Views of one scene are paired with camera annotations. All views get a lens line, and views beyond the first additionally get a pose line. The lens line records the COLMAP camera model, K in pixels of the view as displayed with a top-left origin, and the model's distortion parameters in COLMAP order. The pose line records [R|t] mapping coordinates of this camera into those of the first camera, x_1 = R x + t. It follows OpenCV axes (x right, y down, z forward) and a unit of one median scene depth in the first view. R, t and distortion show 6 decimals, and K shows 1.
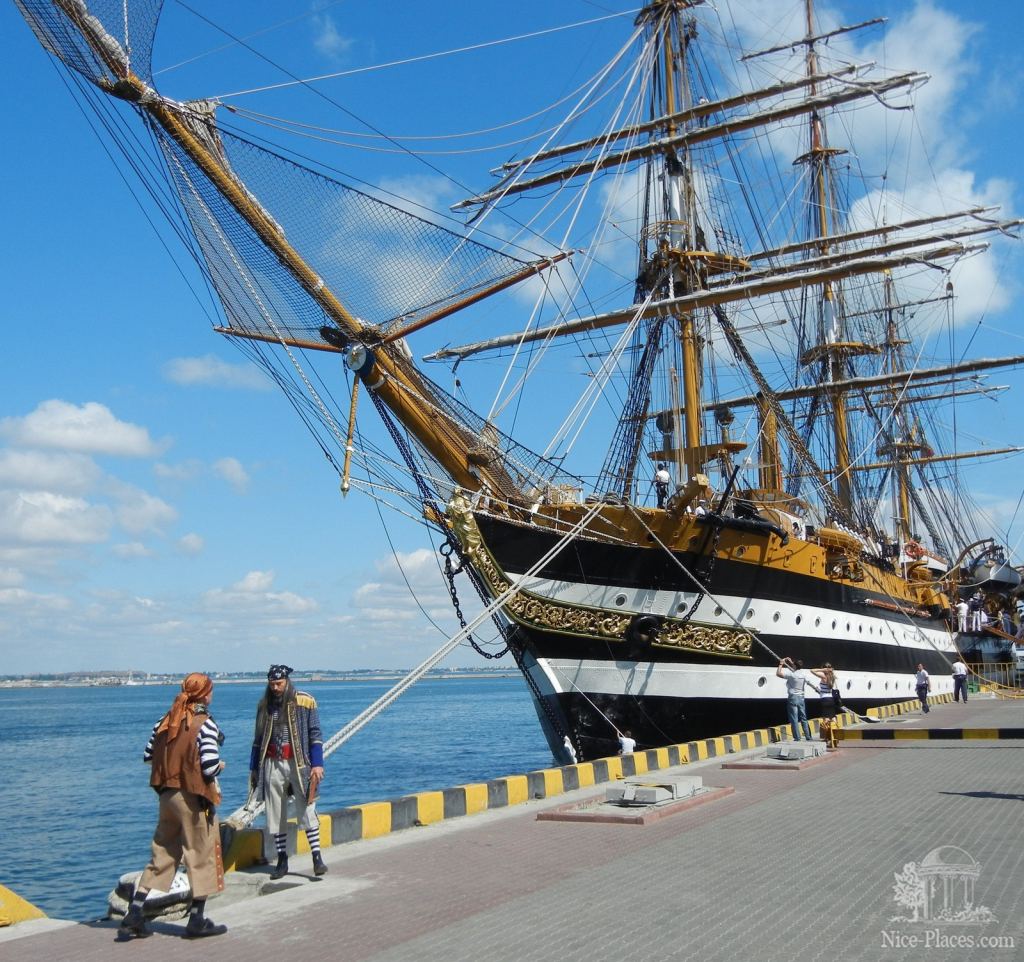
lens RADIAL K [[1248.7, 0, 475.8], [0, 1248.7, 506.8], [0, 0, 1]] dist [-0.022317, 0.029162]
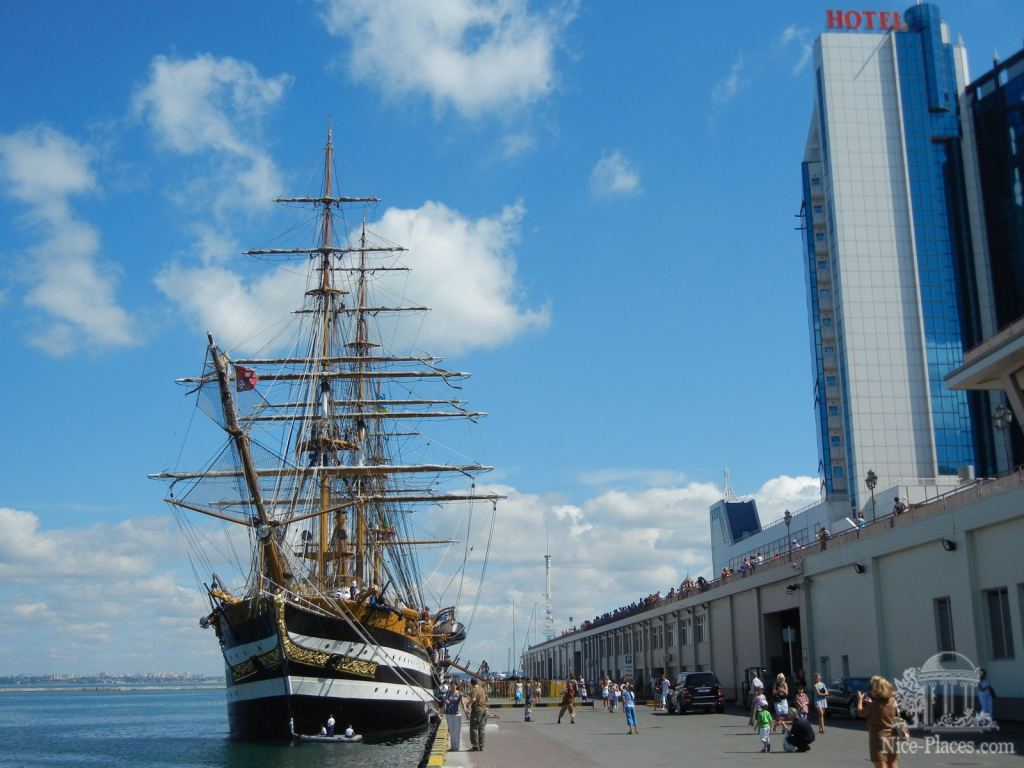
lens RADIAL K [[1214.2, 0, 512.0], [0, 1214.2, 384.0], [0, 0, 1]] dist [0.024491, 0.020070]
pose [[0.861235, 0.137400, 0.489280, -0.578666], [-0.080620, 0.987505, -0.135403, -0.089403], [-0.501771, 0.077168, 0.861551, -0.762797]]
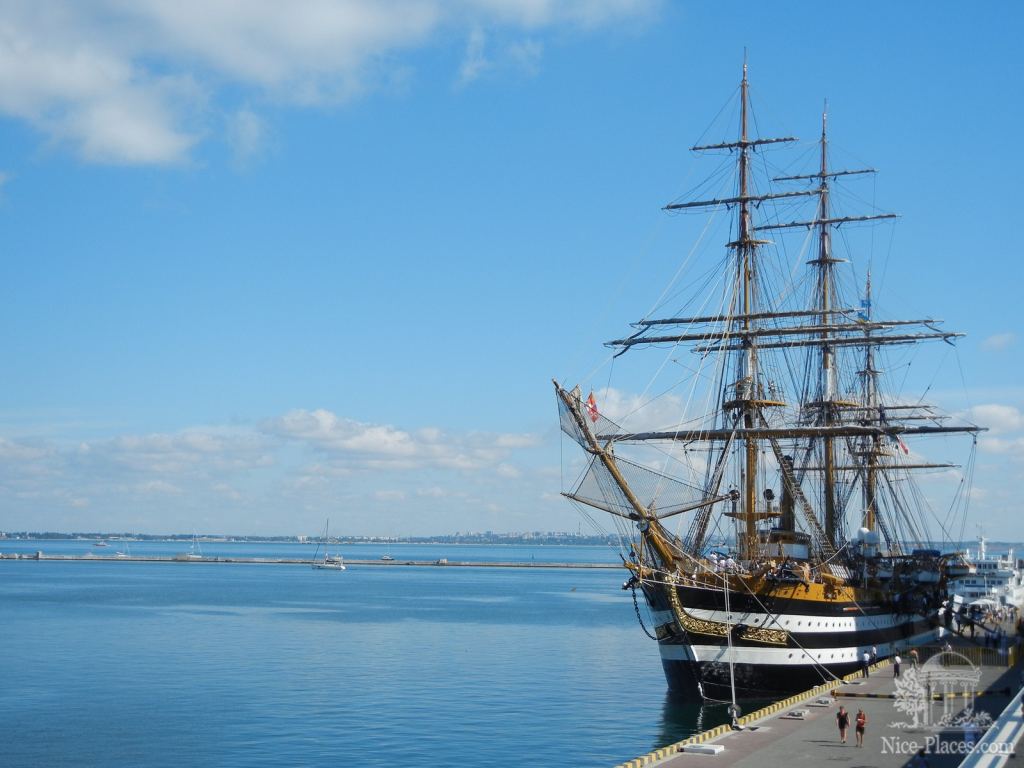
lens RADIAL K [[1557.5, 0, 512.0], [0, 1557.5, 384.0], [0, 0, 1]] dist [-0.031524, 0.072500]
pose [[0.993859, 0.048020, 0.099687, -0.477184], [-0.050424, 0.998491, 0.021734, -0.322737], [-0.098493, -0.026628, 0.994781, -1.399642]]
